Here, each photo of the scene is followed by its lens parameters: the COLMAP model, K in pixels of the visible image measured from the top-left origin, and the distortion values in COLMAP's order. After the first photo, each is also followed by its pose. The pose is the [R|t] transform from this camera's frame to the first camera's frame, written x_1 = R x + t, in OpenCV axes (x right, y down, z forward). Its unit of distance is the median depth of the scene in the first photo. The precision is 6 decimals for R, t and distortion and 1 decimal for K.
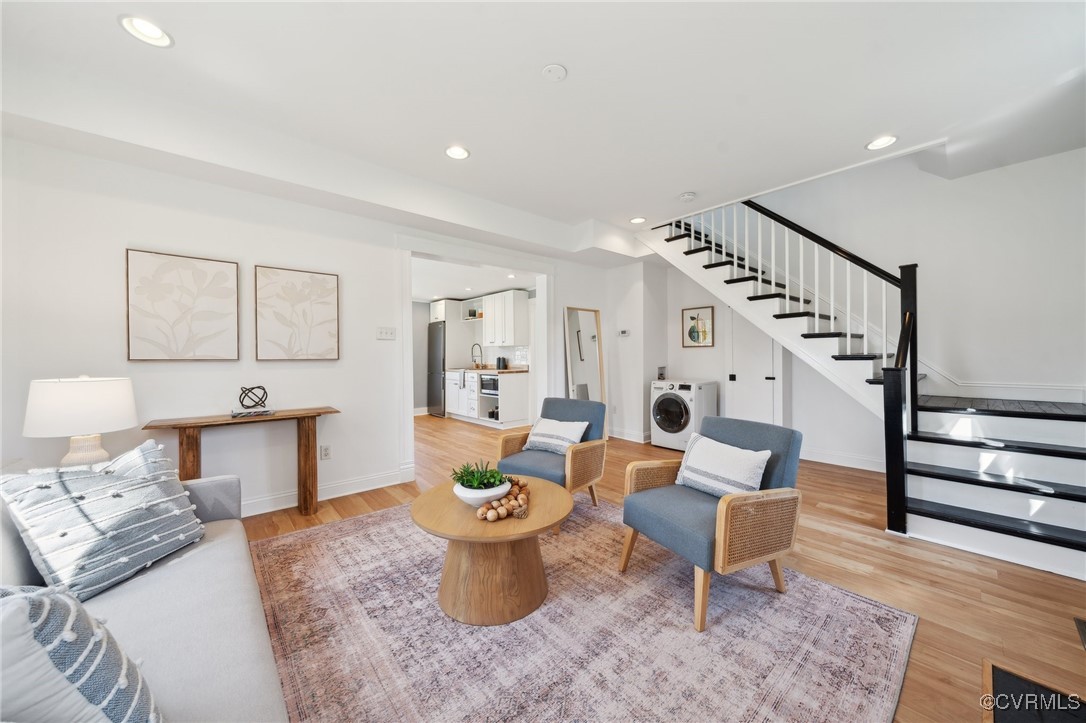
lens RADIAL K [[380.6, 0, 543.2], [0, 380.6, 361.1], [0, 0, 1]] dist [-0.001961, -0.000092]
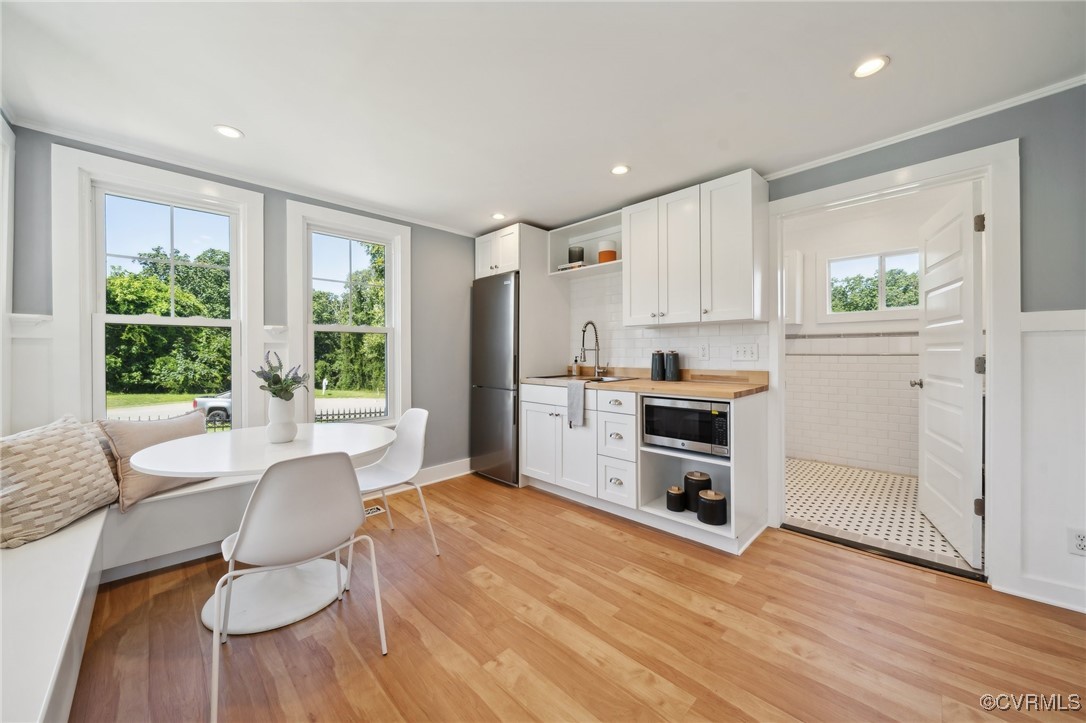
lens RADIAL K [[398.6, 0, 542.7], [0, 398.6, 356.8], [0, 0, 1]] dist [0.001862, 0.000125]
pose [[0.997898, -0.001066, 0.064796, -0.275867], [0.001266, 0.999995, -0.003040, -0.003589], [-0.064792, 0.003116, 0.997894, 0.561986]]
